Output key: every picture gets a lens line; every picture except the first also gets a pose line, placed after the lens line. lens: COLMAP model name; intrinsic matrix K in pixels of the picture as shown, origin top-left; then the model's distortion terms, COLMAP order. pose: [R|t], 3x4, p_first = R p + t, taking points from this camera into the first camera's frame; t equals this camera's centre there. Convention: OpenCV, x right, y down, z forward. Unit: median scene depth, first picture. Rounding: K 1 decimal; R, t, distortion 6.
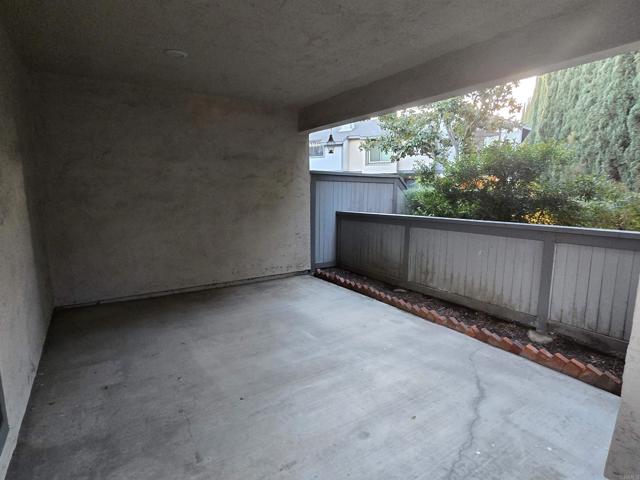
lens RADIAL K [[319.4, 0, 318.8], [0, 319.4, 237.3], [0, 0, 1]] dist [-0.000347, 0.000020]
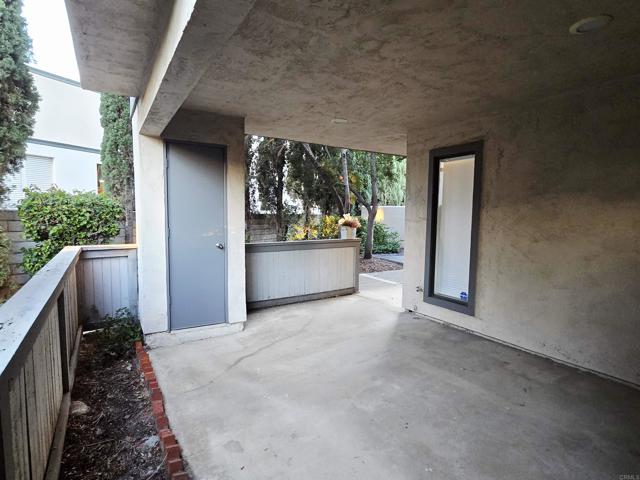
lens RADIAL K [[322.5, 0, 319.7], [0, 322.5, 239.4], [0, 0, 1]] dist [0.000360, 0.000000]
pose [[-0.999529, -0.013865, 0.027376, 0.055556], [-0.007654, 0.976556, 0.215127, -0.167664], [-0.029717, 0.214816, -0.976202, 1.067174]]
